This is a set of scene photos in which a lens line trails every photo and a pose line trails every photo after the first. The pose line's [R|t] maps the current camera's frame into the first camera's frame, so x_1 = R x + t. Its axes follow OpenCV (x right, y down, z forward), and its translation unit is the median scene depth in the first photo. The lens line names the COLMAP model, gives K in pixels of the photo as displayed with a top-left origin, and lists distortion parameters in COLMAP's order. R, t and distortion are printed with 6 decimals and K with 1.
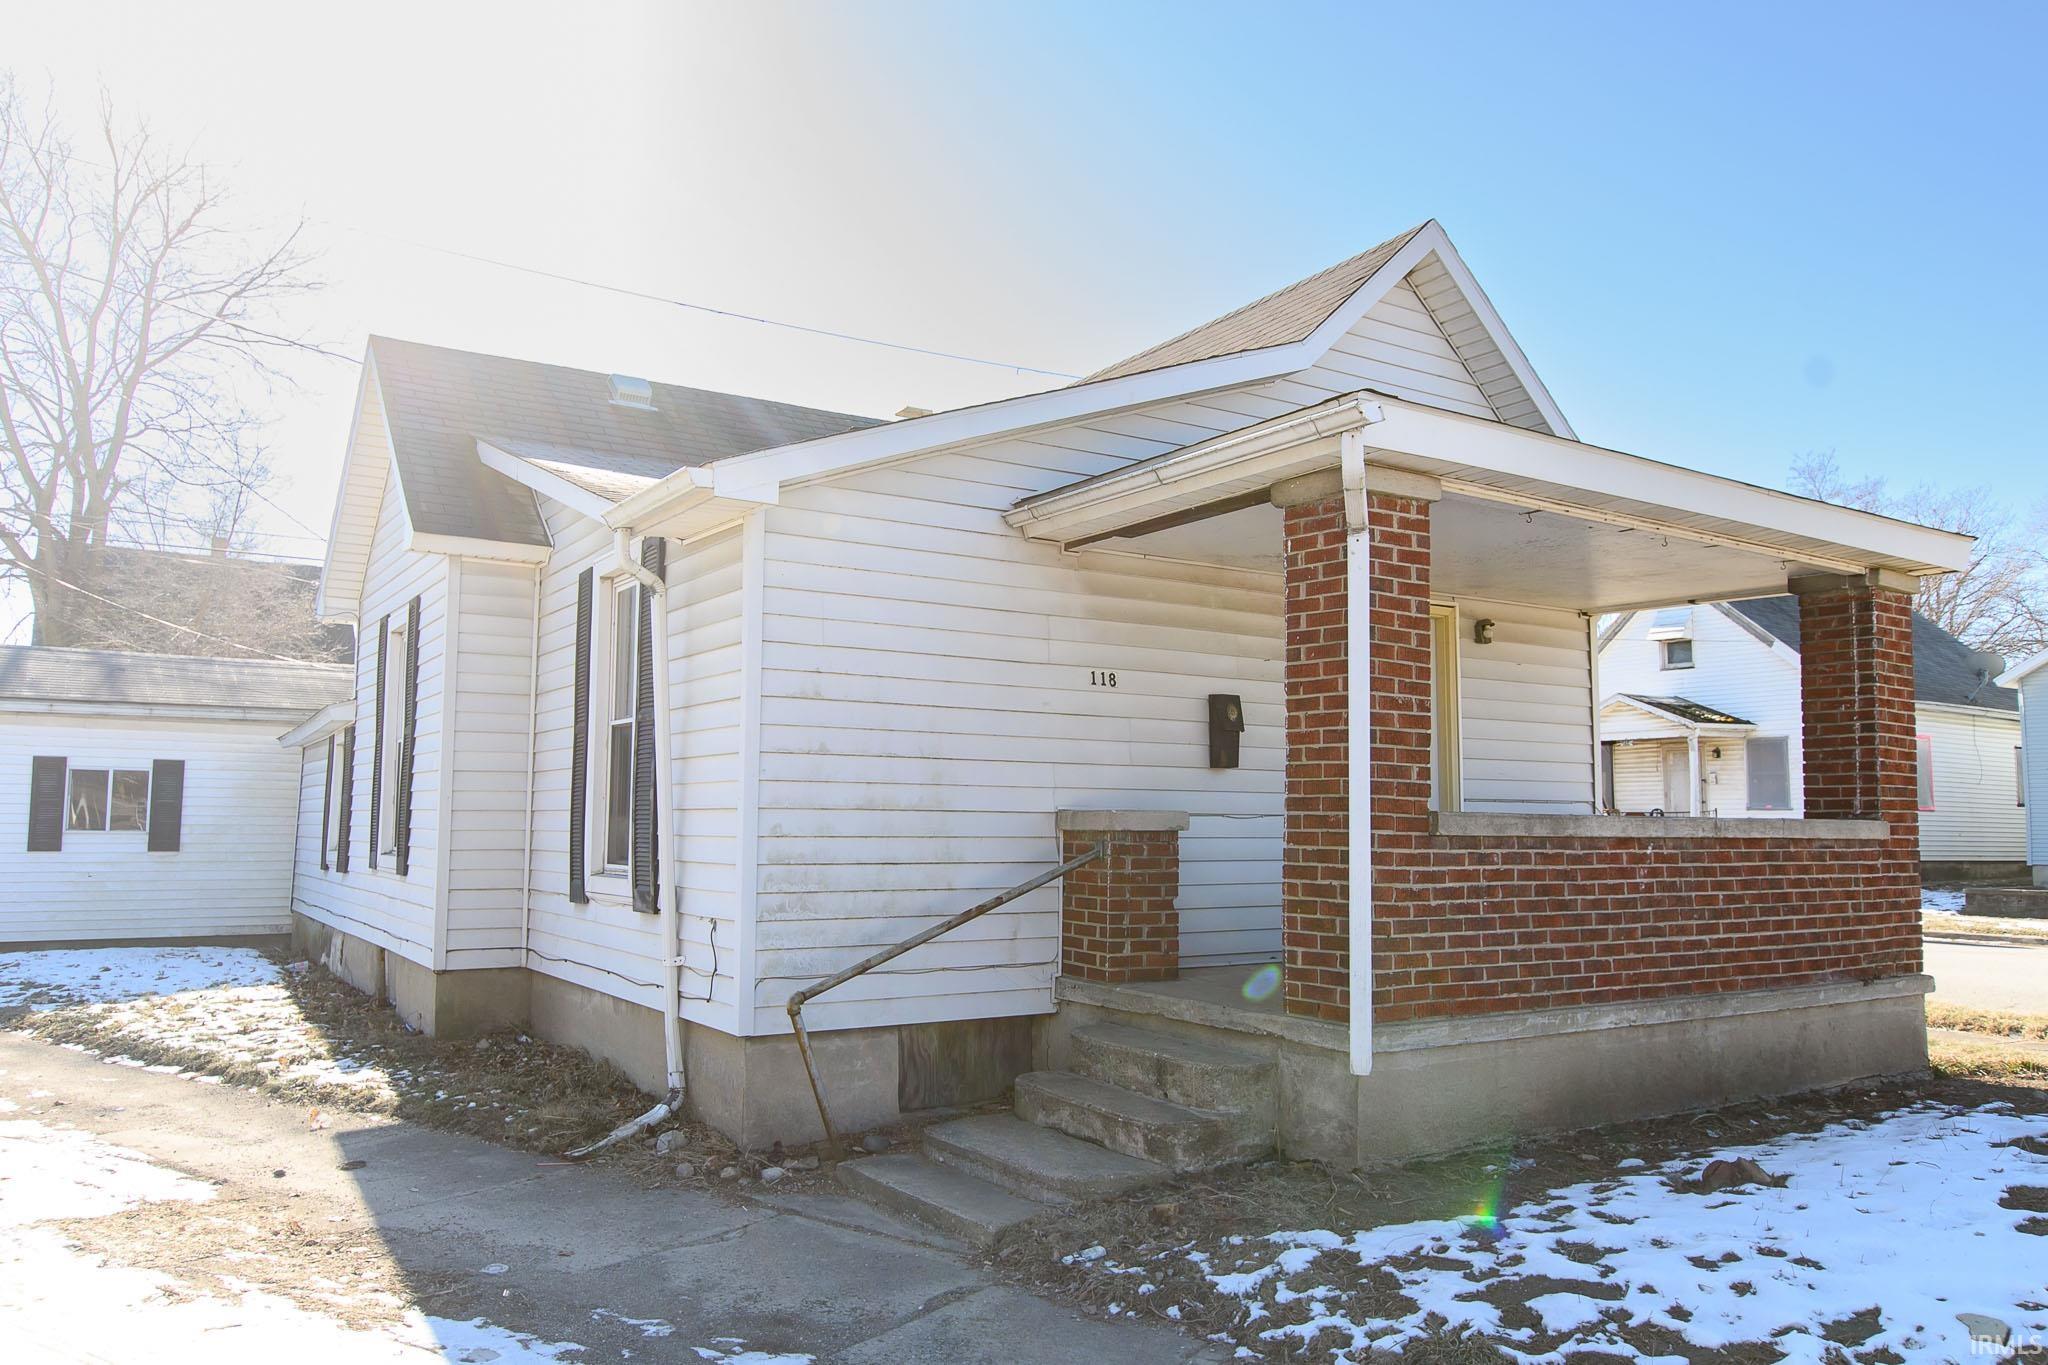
lens RADIAL K [[1390.3, 0, 1010.8], [0, 1390.3, 684.2], [0, 0, 1]] dist [0.004387, -0.009369]
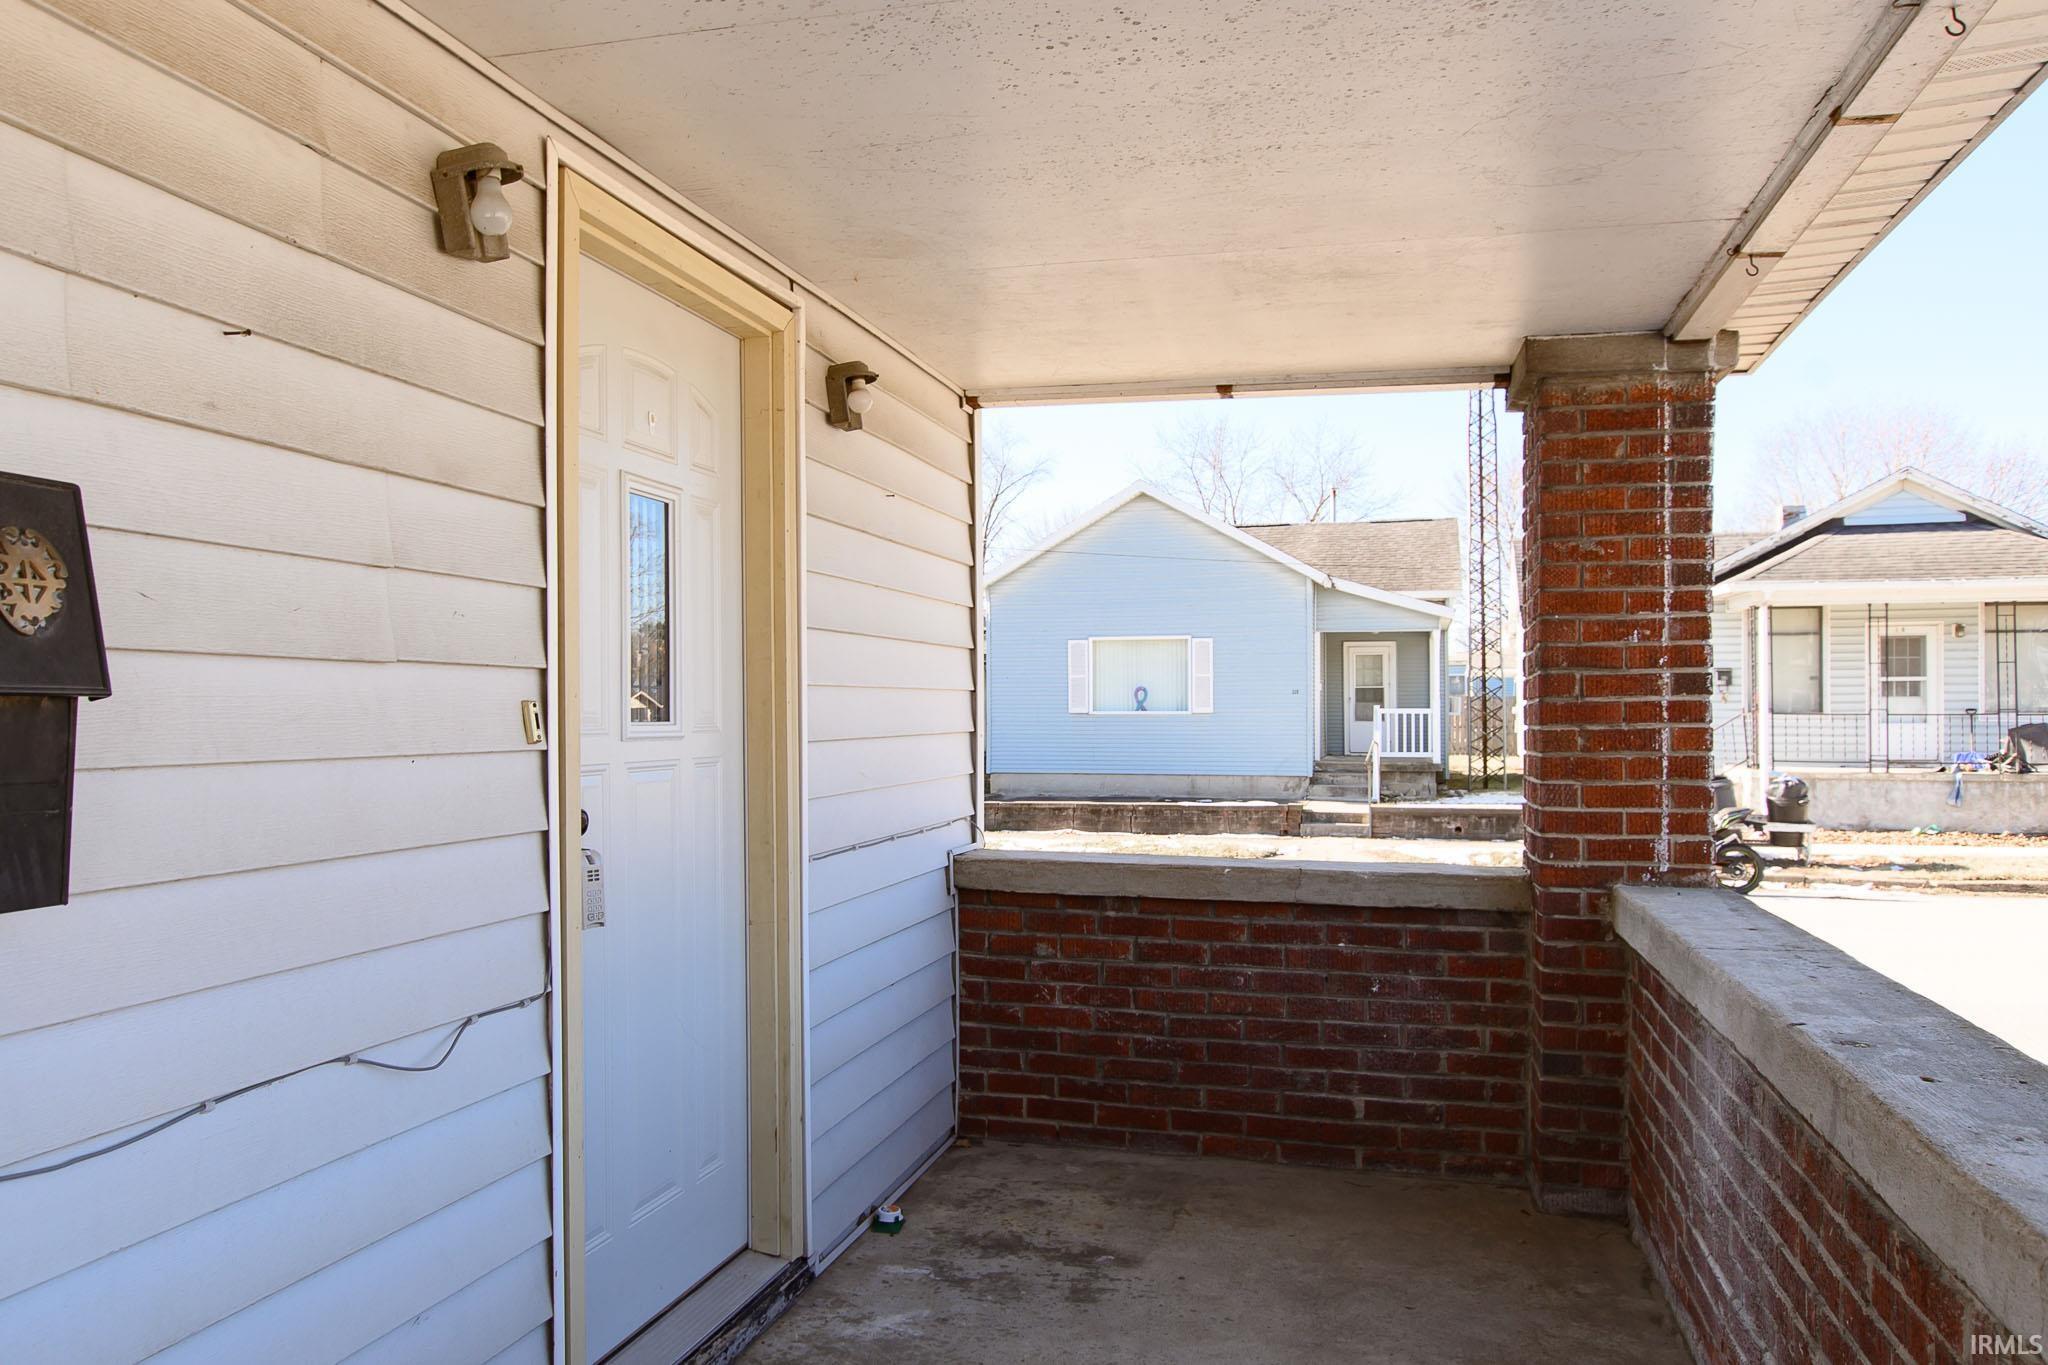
lens RADIAL K [[1496.2, 0, 1031.3], [0, 1496.2, 686.3], [0, 0, 1]] dist [-0.006634, 0.001949]
pose [[0.736084, 0.001705, 0.676888, 0.137991], [-0.053400, 0.997026, 0.055558, 0.018161], [-0.674781, -0.077041, 0.733986, 0.854614]]
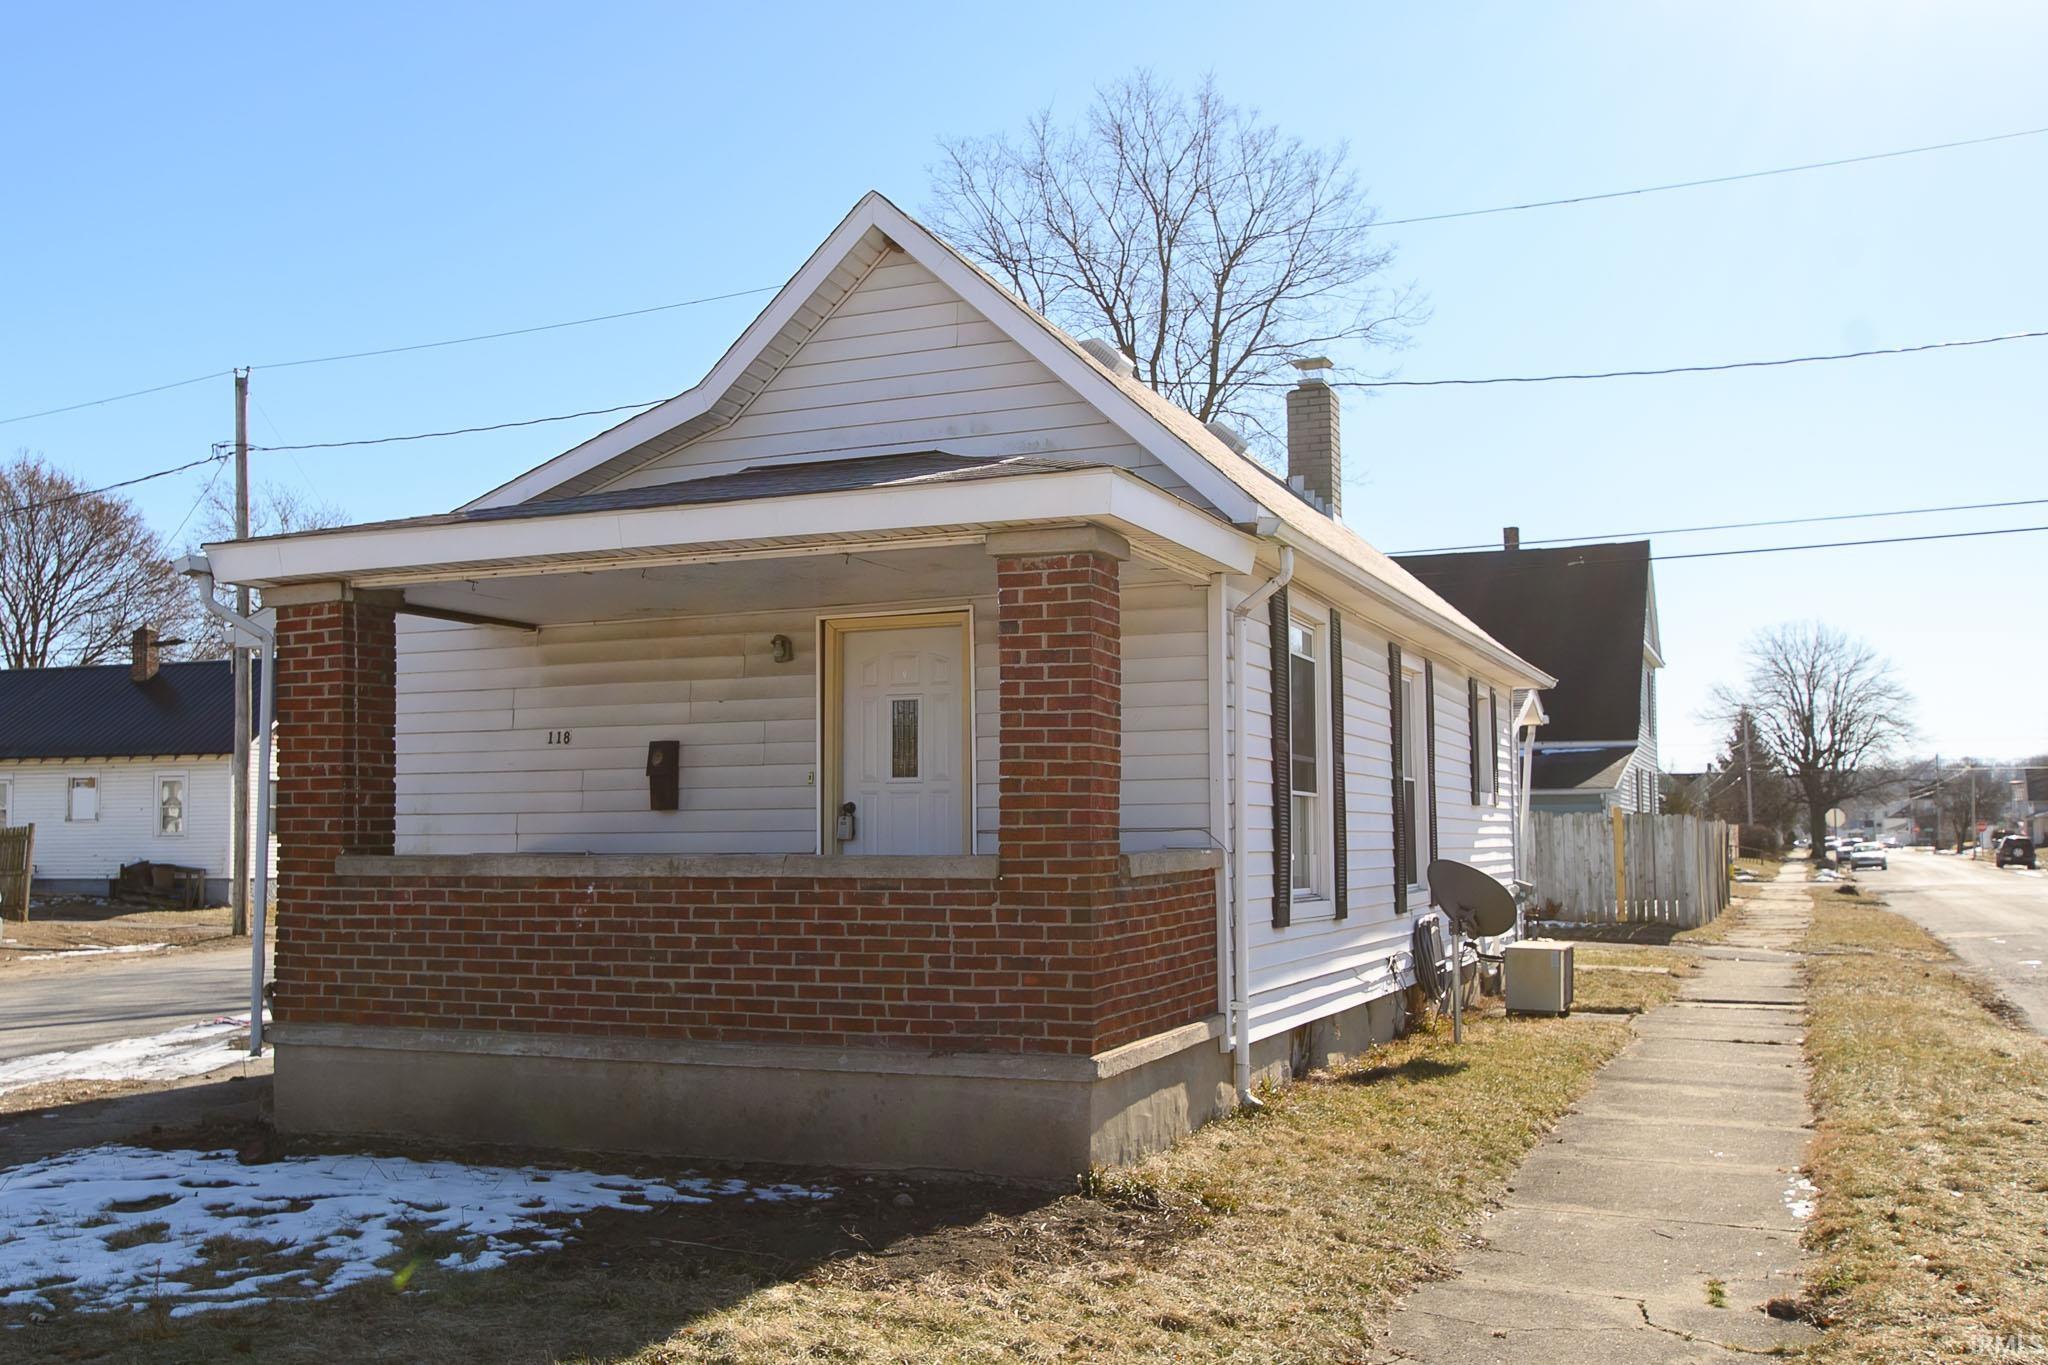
lens RADIAL K [[1875.7, 0, 1036.4], [0, 1875.7, 688.9], [0, 0, 1]] dist [-0.019140, -0.000611]
pose [[0.590888, -0.080116, -0.802766, 1.609372], [0.091770, 0.995273, -0.031780, 0.043218], [0.801517, -0.054892, 0.595447, 0.418372]]
